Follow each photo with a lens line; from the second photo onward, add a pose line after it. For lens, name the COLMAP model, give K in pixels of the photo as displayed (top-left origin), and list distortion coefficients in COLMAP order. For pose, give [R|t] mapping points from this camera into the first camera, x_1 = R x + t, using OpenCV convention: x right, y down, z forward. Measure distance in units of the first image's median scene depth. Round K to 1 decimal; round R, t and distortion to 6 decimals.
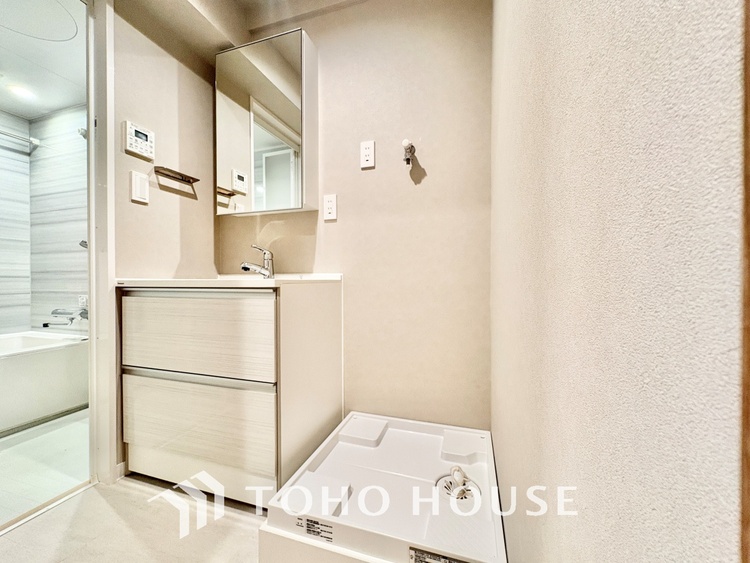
lens RADIAL K [[297.2, 0, 374.0], [0, 297.2, 281.0], [0, 0, 1]] dist [-0.002329, 0.000490]
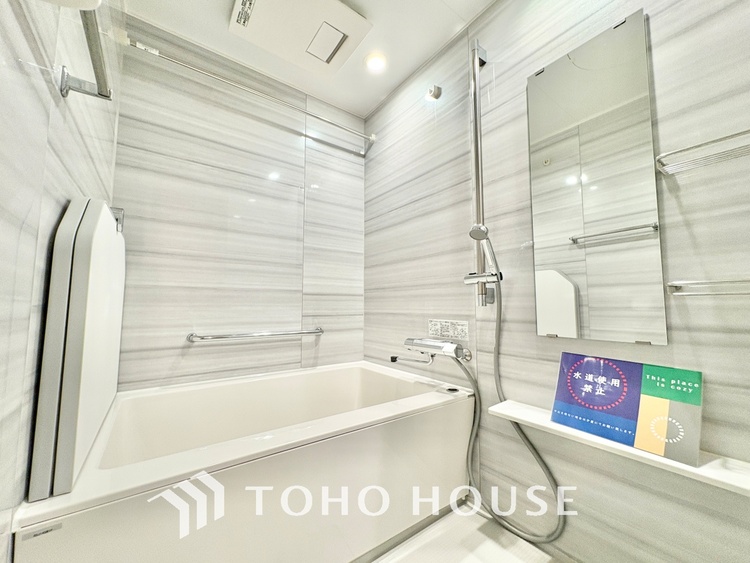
lens RADIAL K [[297.2, 0, 374.0], [0, 297.2, 281.3], [0, 0, 1]] dist [-0.002329, 0.000490]
pose [[0.821265, -0.043126, -0.568915, -0.657191], [-0.008127, 0.996154, -0.087245, 0.019845], [0.570489, 0.076275, 0.817756, 0.325777]]
